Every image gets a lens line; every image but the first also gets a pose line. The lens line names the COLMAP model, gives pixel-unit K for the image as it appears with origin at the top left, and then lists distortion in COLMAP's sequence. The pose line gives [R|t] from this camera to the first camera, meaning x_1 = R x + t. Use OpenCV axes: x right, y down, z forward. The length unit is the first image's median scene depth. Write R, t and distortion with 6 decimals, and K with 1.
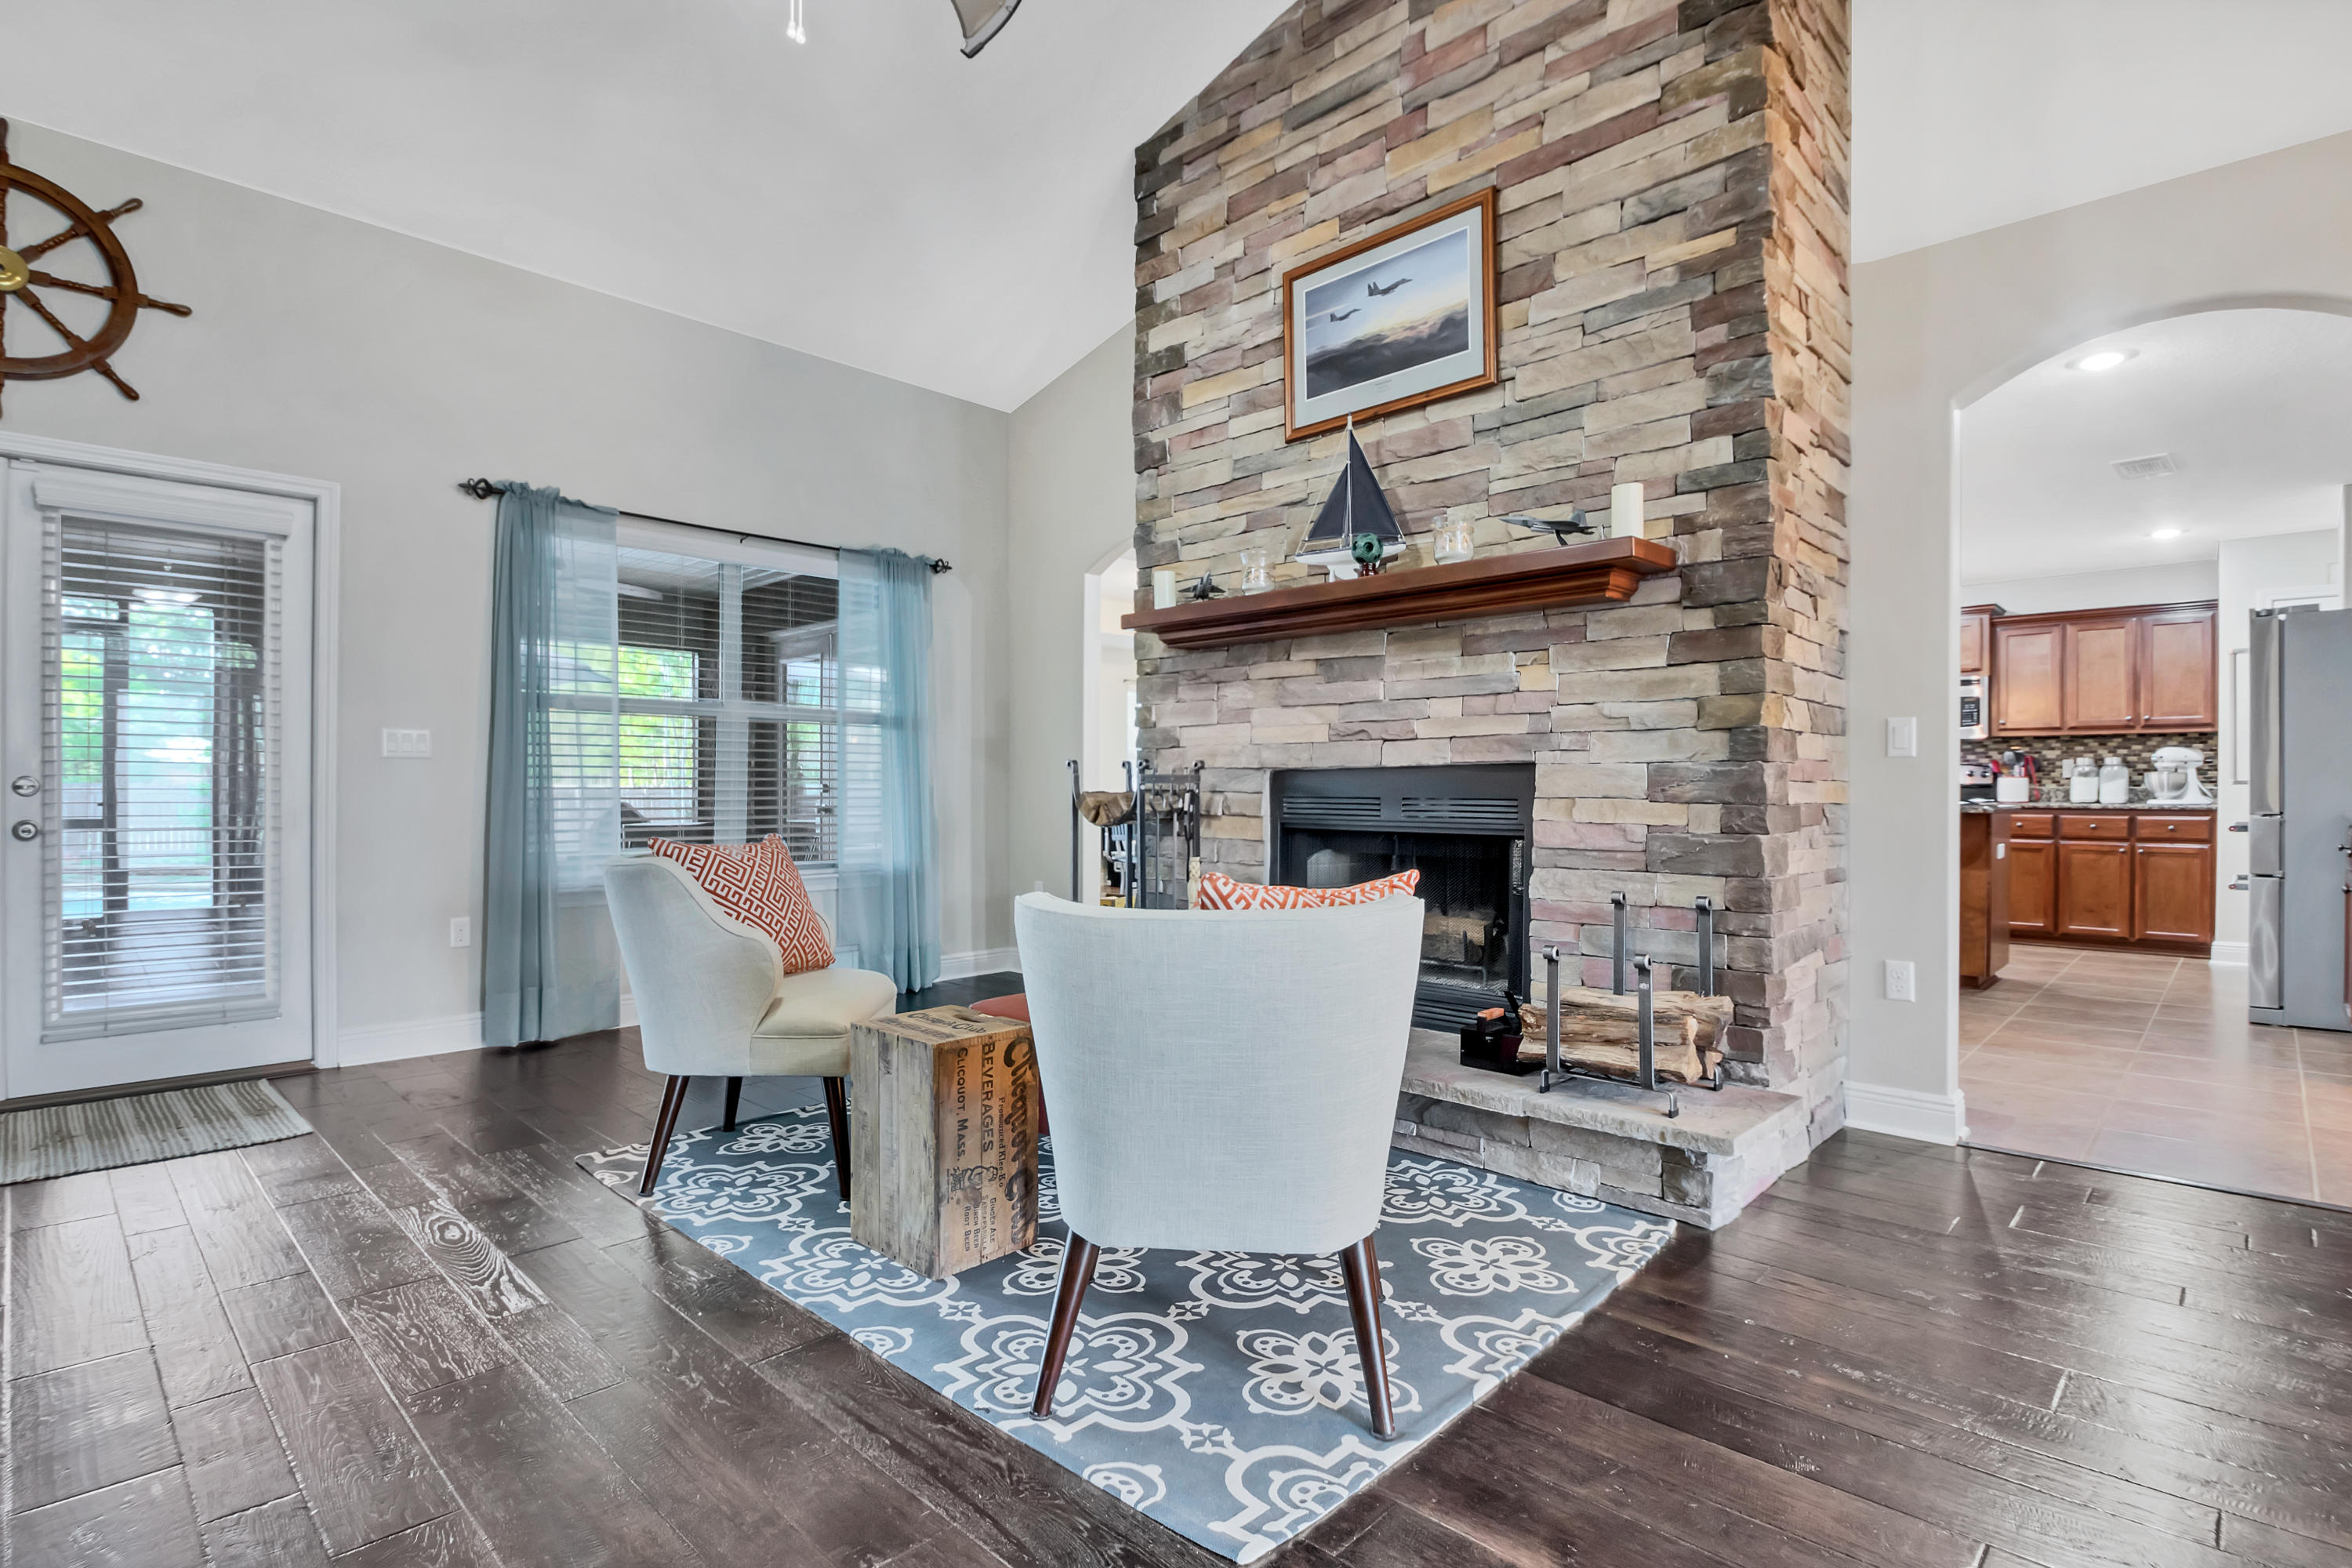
lens RADIAL K [[1147.5, 0, 1175.3], [0, 1147.5, 794.0], [0, 0, 1]] dist [-0.001835, -0.008209]
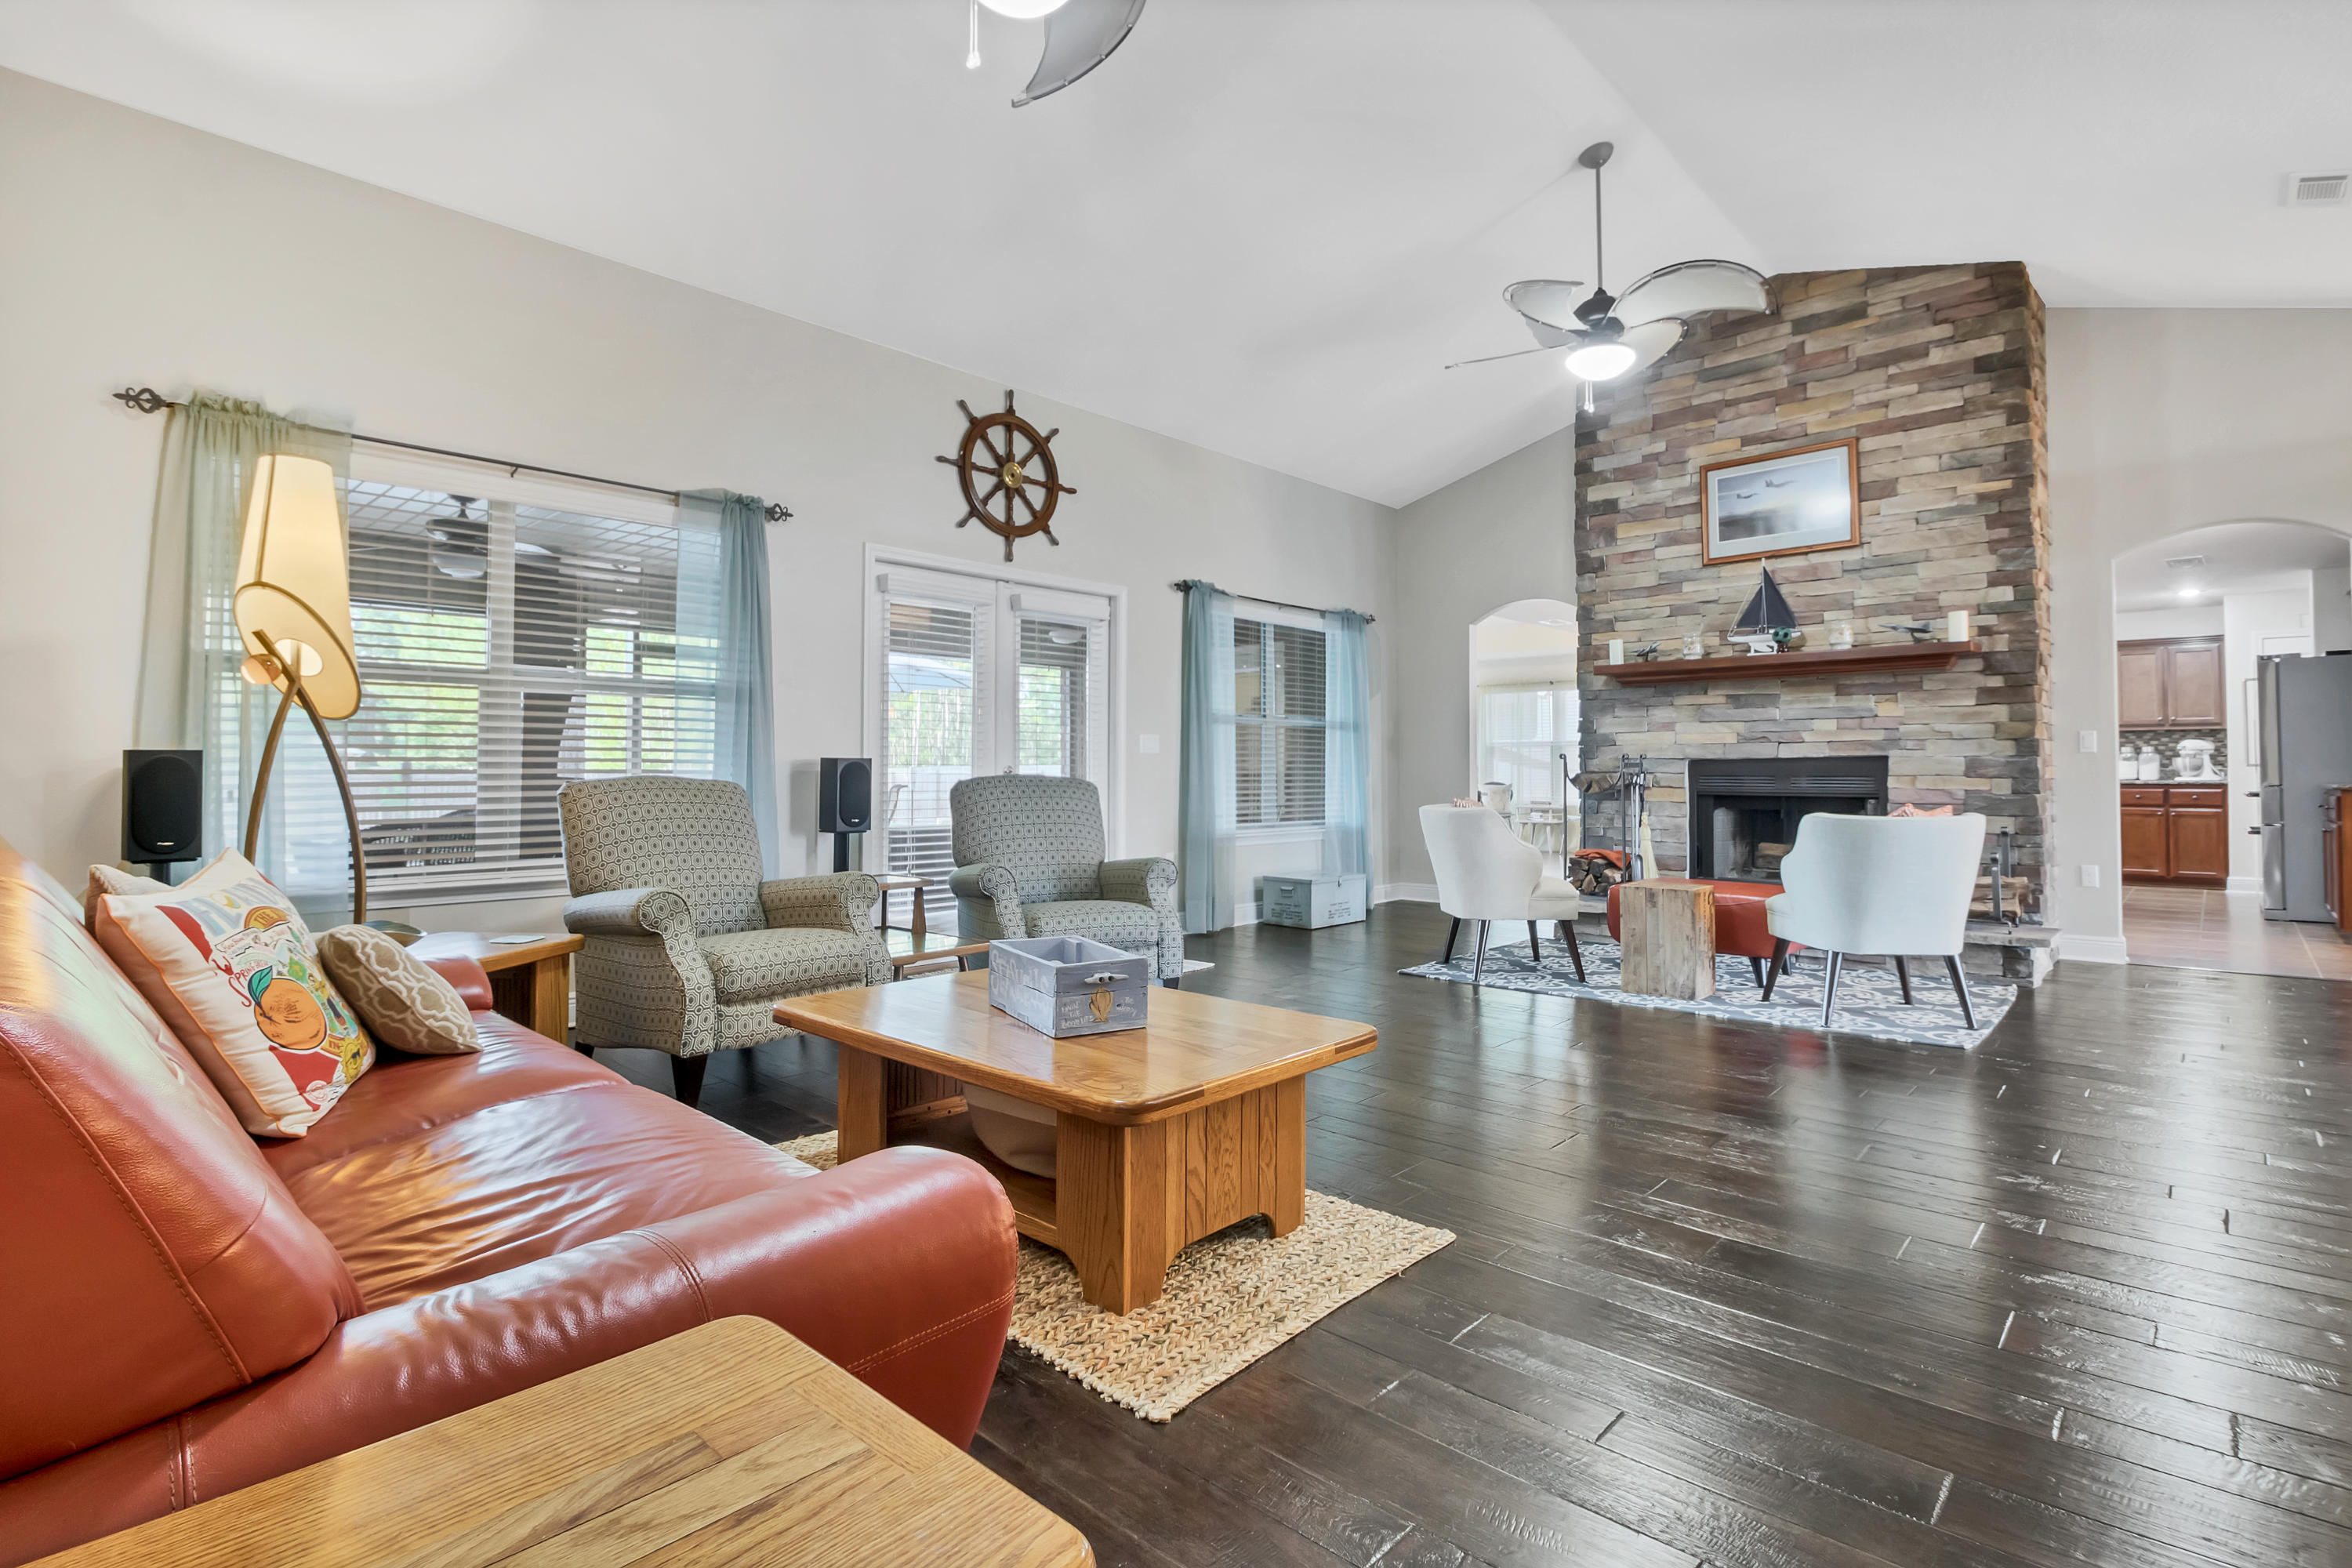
lens RADIAL K [[1121.6, 0, 1174.1], [0, 1121.6, 741.8], [0, 0, 1]] dist [0.000369, -0.013251]
pose [[0.999958, -0.002153, 0.008915, -0.761325], [0.002433, 0.999501, -0.031483, 0.002636], [-0.008843, 0.031504, 0.999465, -0.691120]]
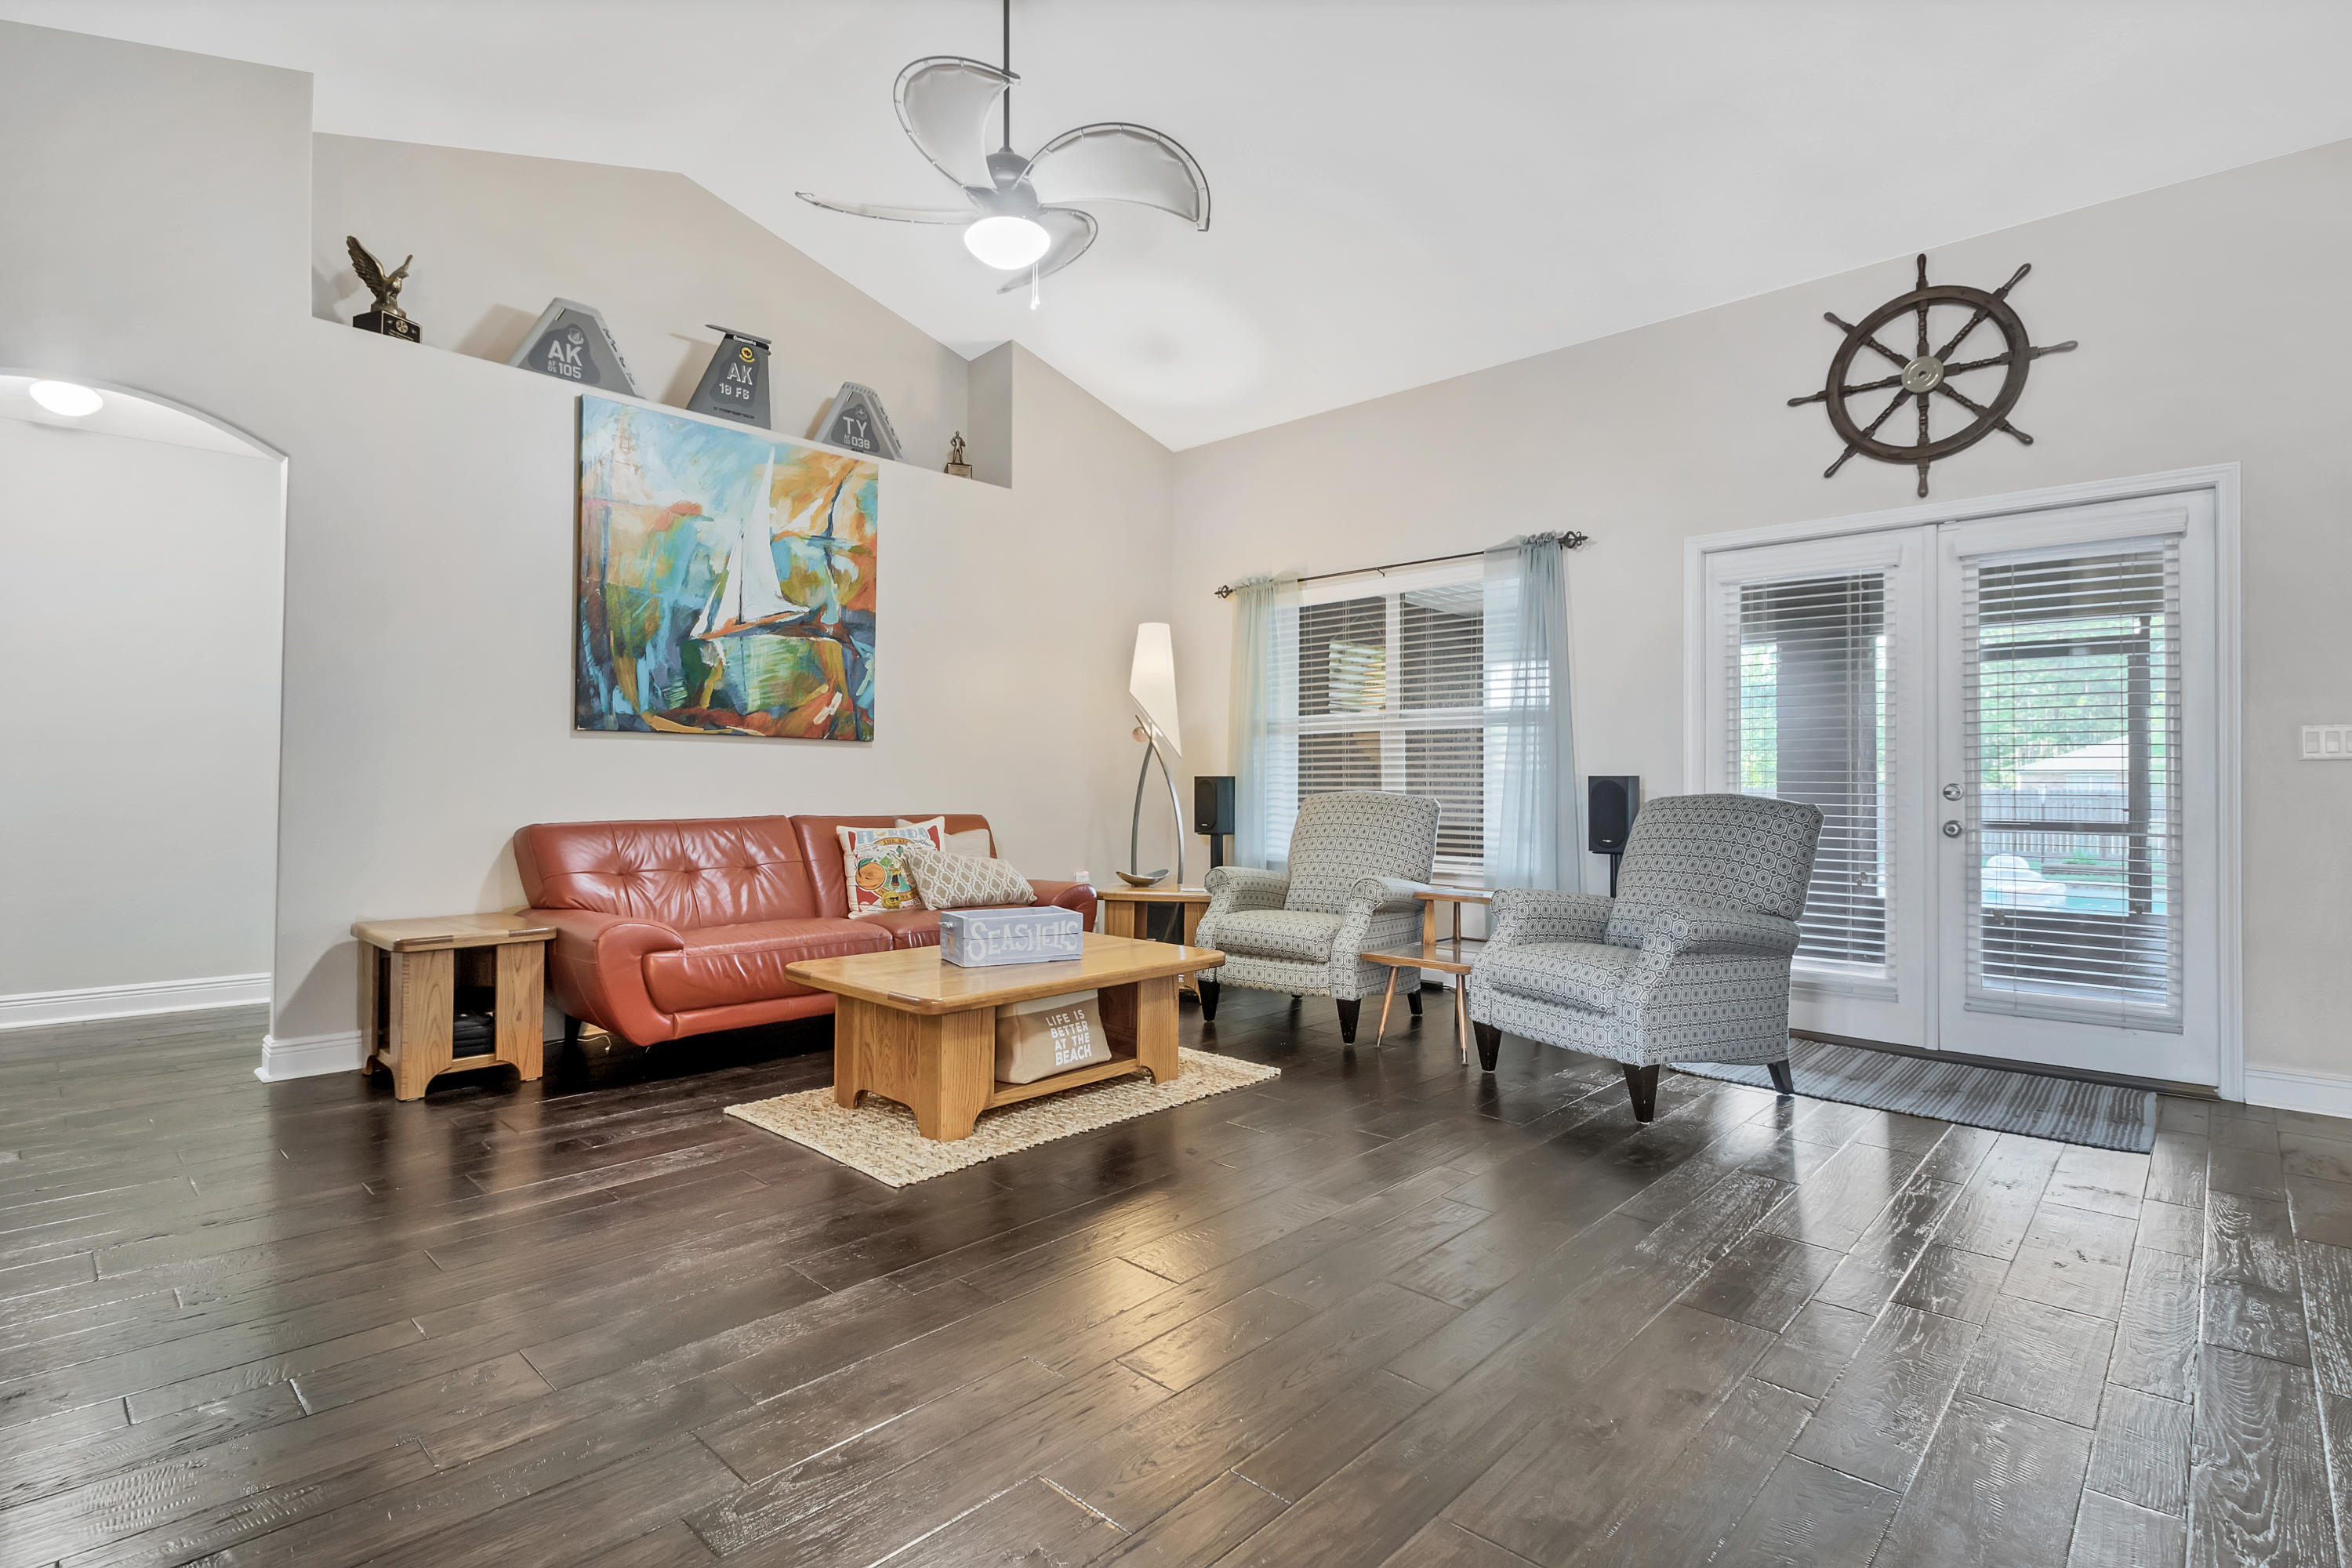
lens RADIAL K [[1118.8, 0, 1182.5], [0, 1118.8, 776.8], [0, 0, 1]] dist [-0.000069, -0.012850]
pose [[0.013363, -0.012737, -0.999830, 0.155401], [-0.009861, 0.999869, -0.012870, -0.000069], [0.999862, 0.010031, 0.013236, 0.164303]]
